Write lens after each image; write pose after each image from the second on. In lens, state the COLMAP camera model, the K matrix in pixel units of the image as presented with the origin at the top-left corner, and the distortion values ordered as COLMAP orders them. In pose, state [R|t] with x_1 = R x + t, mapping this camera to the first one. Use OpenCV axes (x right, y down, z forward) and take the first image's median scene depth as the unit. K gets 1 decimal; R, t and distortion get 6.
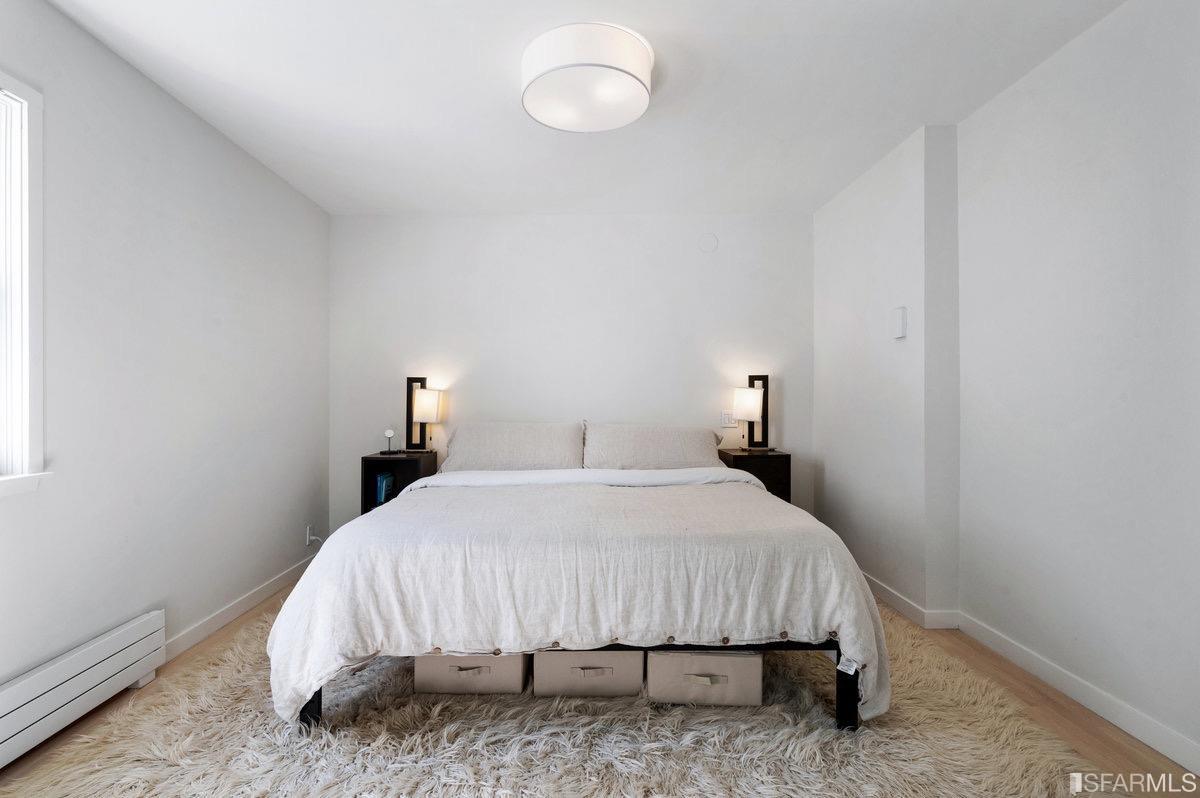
lens RADIAL K [[551.6, 0, 609.4], [0, 551.6, 398.3], [0, 0, 1]] dist [-0.002752, -0.002767]
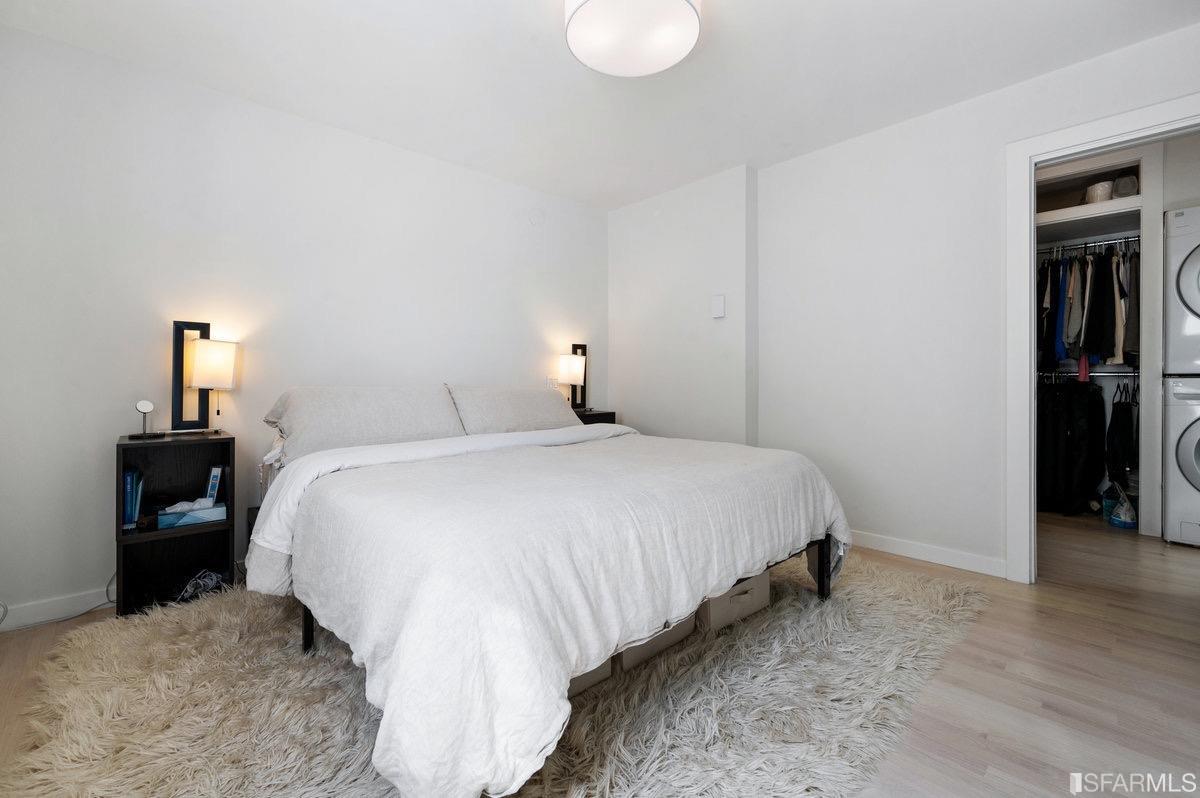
lens RADIAL K [[489.4, 0, 602.3], [0, 489.4, 381.7], [0, 0, 1]] dist [-0.009149, -0.000294]
pose [[0.753217, -0.002276, 0.657768, -0.369966], [0.002882, 0.999996, 0.000160, 0.036769], [-0.657766, 0.001775, 0.753220, 0.230734]]
